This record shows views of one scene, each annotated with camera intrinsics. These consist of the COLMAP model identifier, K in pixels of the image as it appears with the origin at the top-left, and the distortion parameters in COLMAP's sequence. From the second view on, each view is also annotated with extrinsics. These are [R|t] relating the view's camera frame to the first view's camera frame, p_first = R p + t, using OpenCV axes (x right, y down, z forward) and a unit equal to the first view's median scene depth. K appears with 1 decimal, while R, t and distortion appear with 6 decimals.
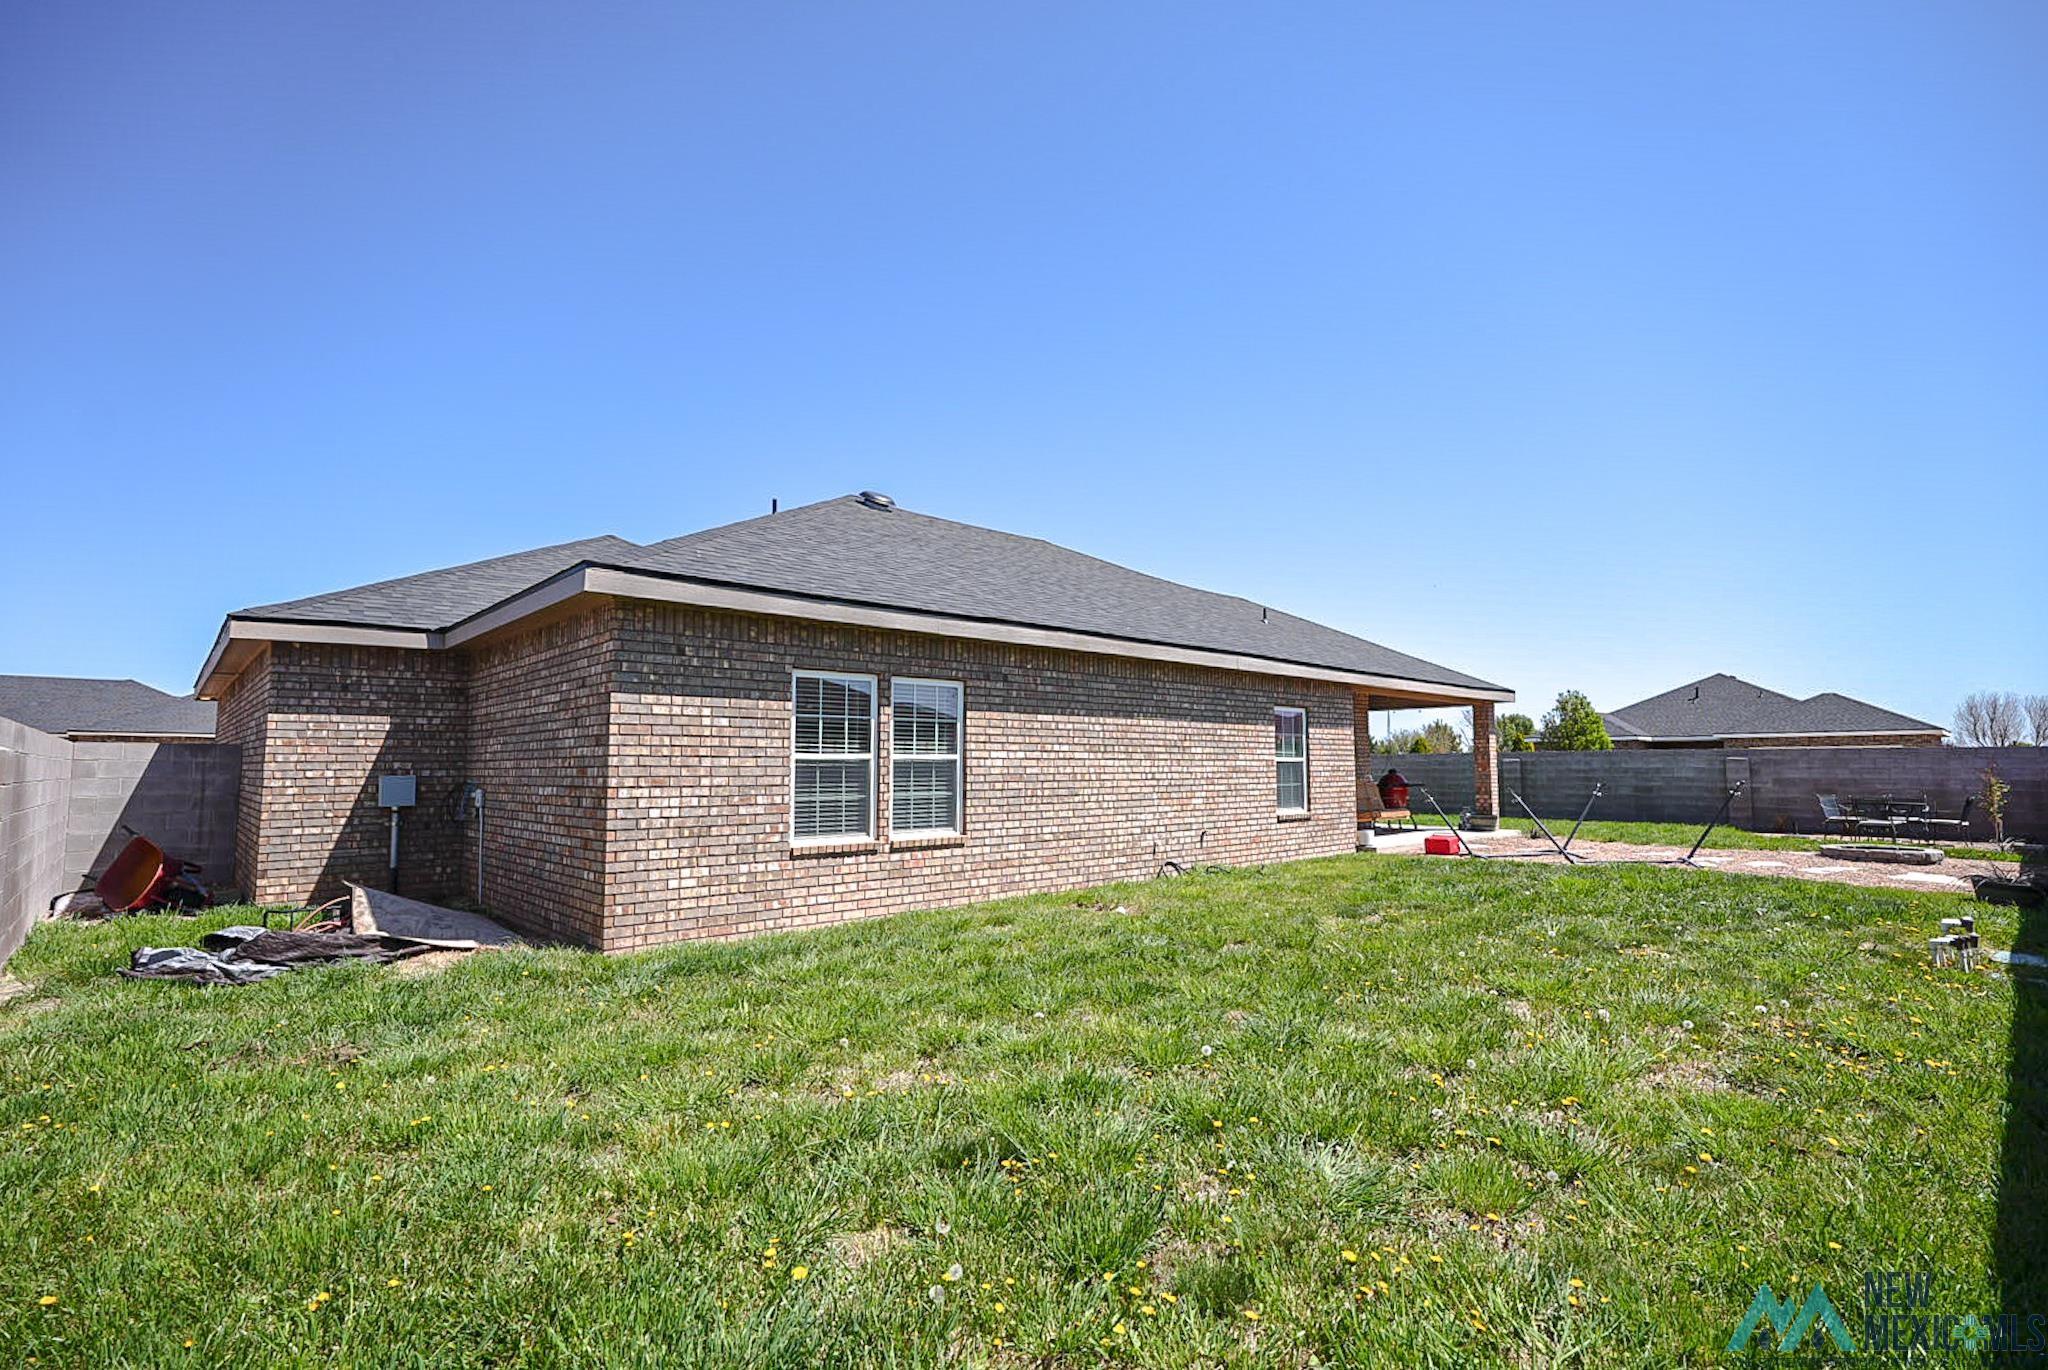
lens RADIAL K [[955.0, 0, 1031.7], [0, 955.0, 691.3], [0, 0, 1]] dist [-0.010979, 0.004314]
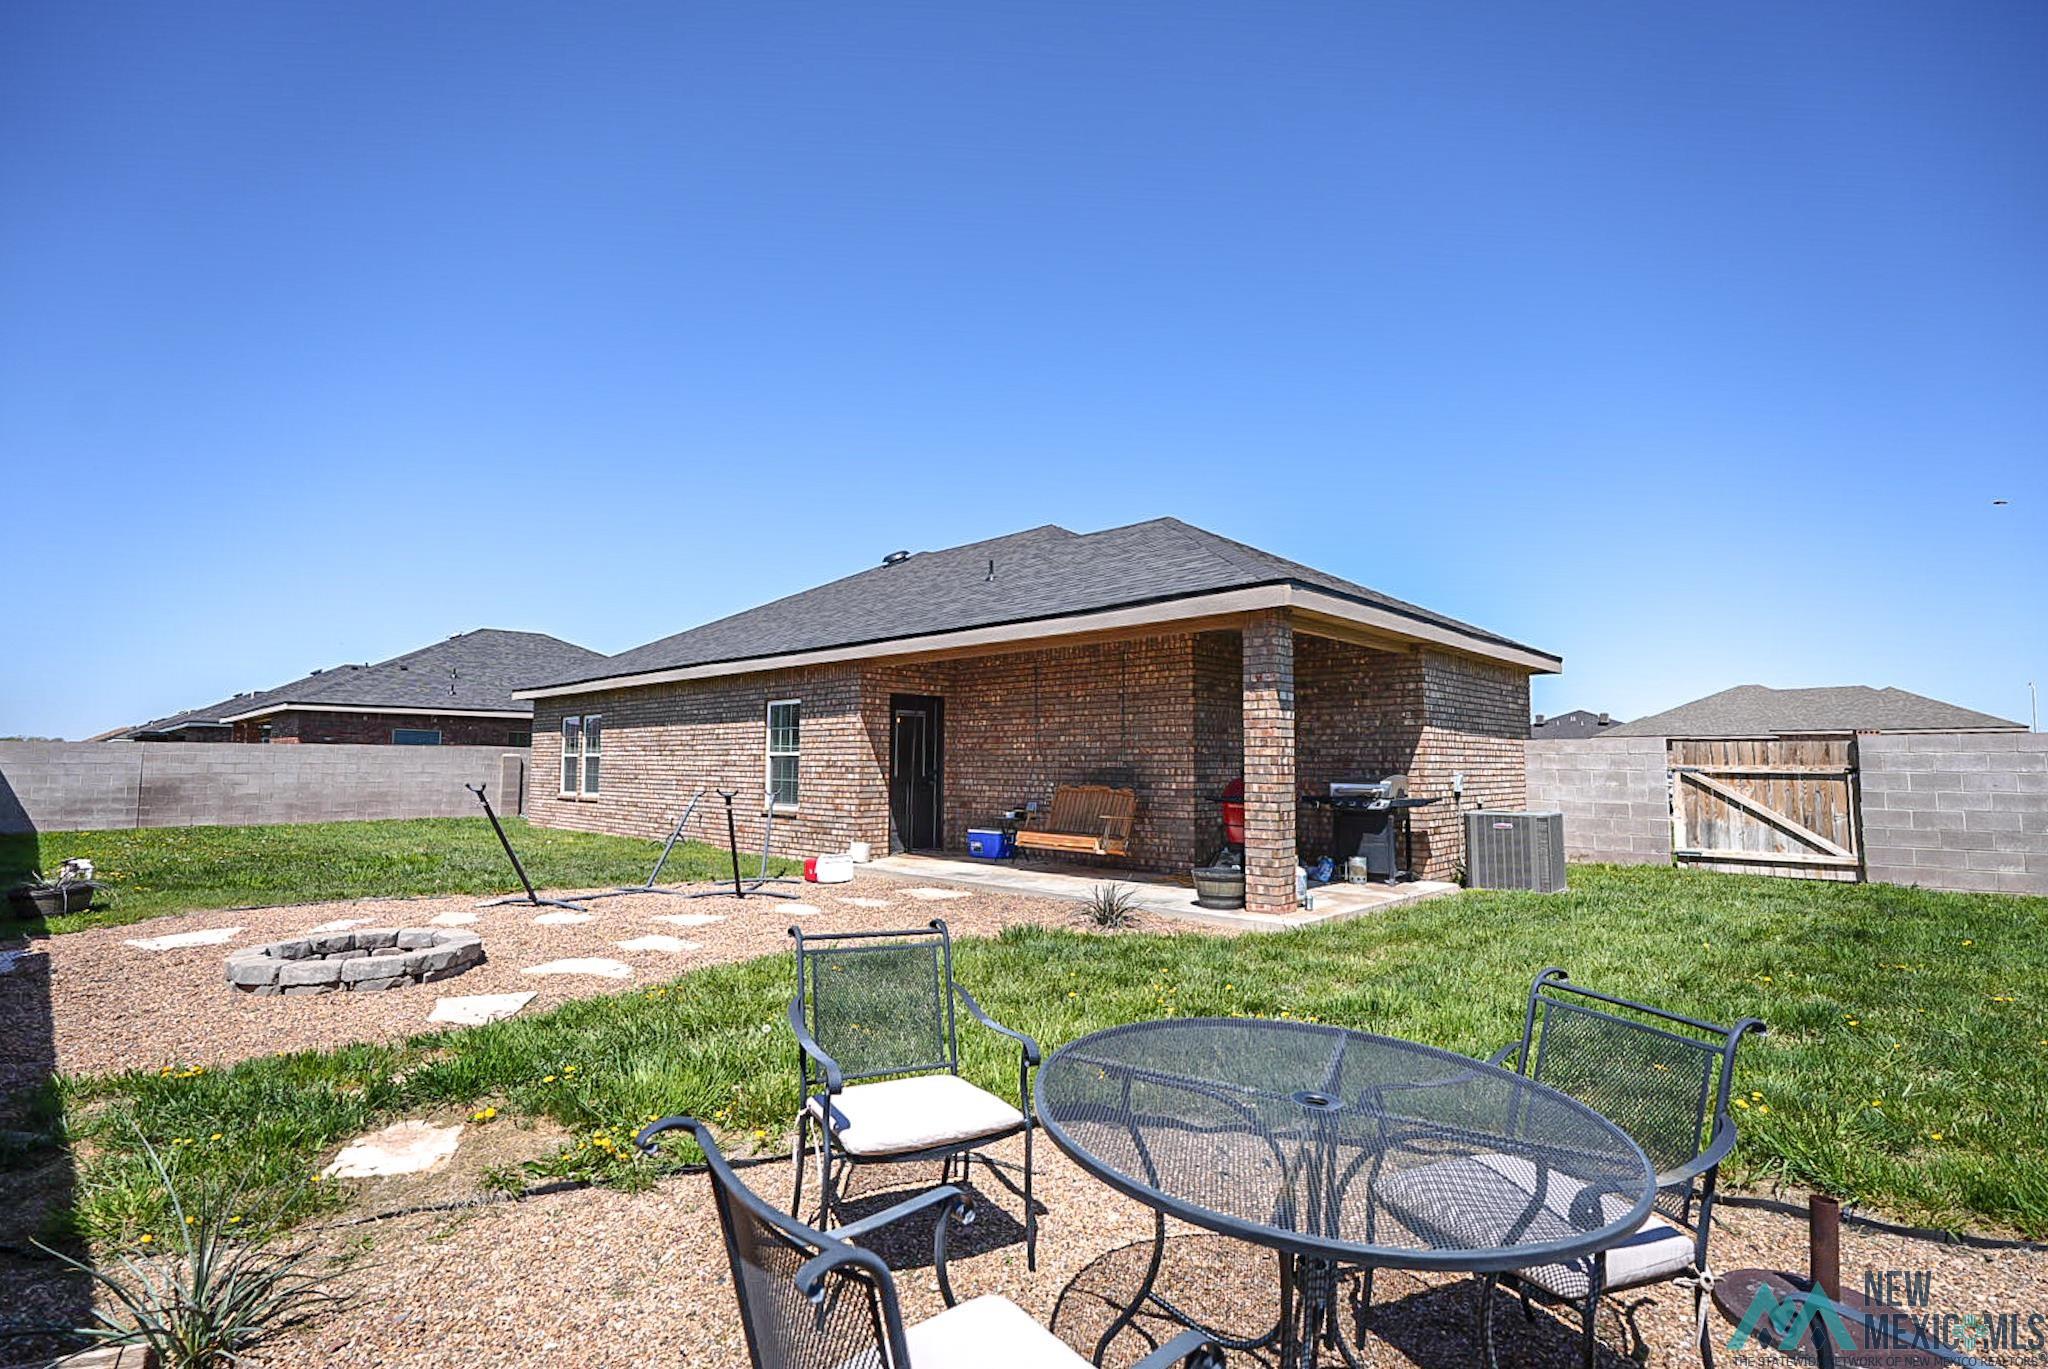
lens RADIAL K [[955.0, 0, 1032.0], [0, 955.0, 680.8], [0, 0, 1]] dist [-0.010979, 0.004314]
pose [[0.049476, -0.080771, -0.995504, 1.383926], [0.078925, 0.993924, -0.076721, 0.101515], [0.995652, -0.074774, 0.055551, 1.325384]]
